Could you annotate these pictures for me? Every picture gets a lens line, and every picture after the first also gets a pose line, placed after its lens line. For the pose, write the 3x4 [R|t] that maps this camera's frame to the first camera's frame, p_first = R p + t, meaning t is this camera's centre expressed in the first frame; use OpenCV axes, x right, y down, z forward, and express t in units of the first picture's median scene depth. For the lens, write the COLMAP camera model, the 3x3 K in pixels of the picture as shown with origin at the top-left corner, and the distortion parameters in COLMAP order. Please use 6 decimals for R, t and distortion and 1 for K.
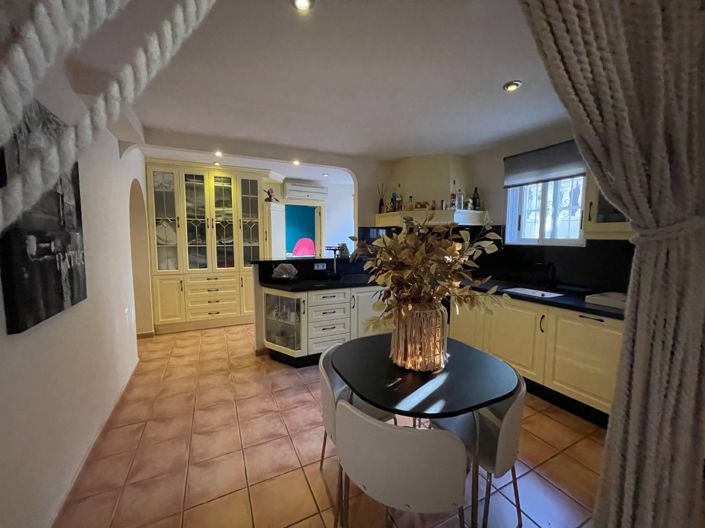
lens RADIAL K [[281.6, 0, 351.6], [0, 281.6, 262.7], [0, 0, 1]] dist [-0.001691, -0.000918]
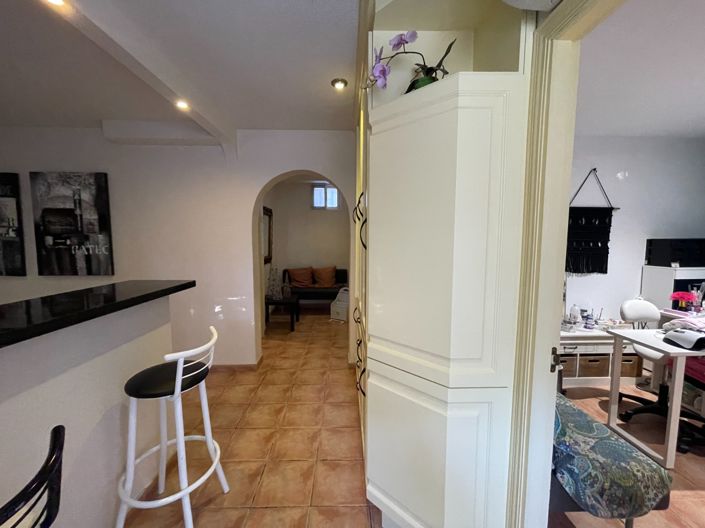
lens RADIAL K [[281.6, 0, 353.4], [0, 281.6, 263.9], [0, 0, 1]] dist [-0.001691, -0.000918]
pose [[-0.418140, 0.069957, -0.905685, -0.042750], [-0.083897, 0.989794, 0.115188, -0.109176], [0.904500, 0.124149, -0.408003, 1.329654]]
